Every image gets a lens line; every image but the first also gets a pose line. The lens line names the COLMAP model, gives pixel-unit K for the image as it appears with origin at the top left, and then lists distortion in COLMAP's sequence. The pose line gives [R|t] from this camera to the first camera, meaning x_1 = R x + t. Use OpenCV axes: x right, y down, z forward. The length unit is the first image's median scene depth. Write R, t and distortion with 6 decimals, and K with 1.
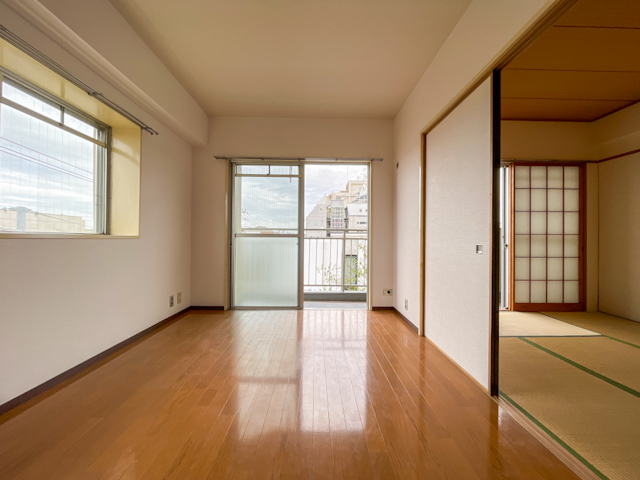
lens RADIAL K [[259.3, 0, 324.7], [0, 259.3, 239.9], [0, 0, 1]] dist [-0.001836, -0.000759]
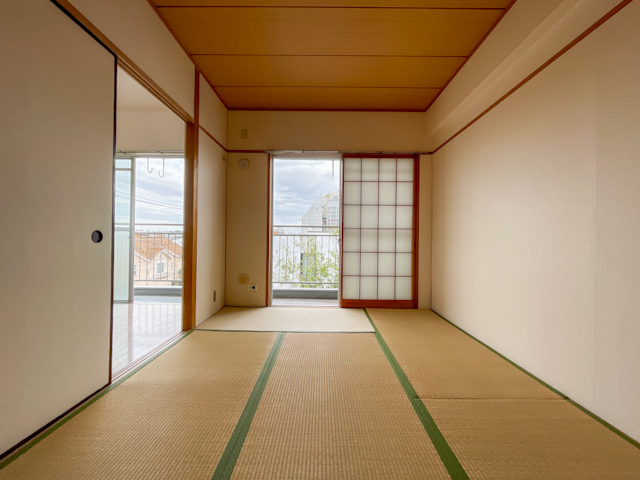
lens RADIAL K [[259.3, 0, 320.9], [0, 259.3, 239.4], [0, 0, 1]] dist [-0.001836, -0.000759]
pose [[0.999594, 0.004156, -0.028196, 0.666418], [-0.003999, 0.999976, 0.005610, 0.013880], [0.028218, -0.005495, 0.999587, 0.025360]]
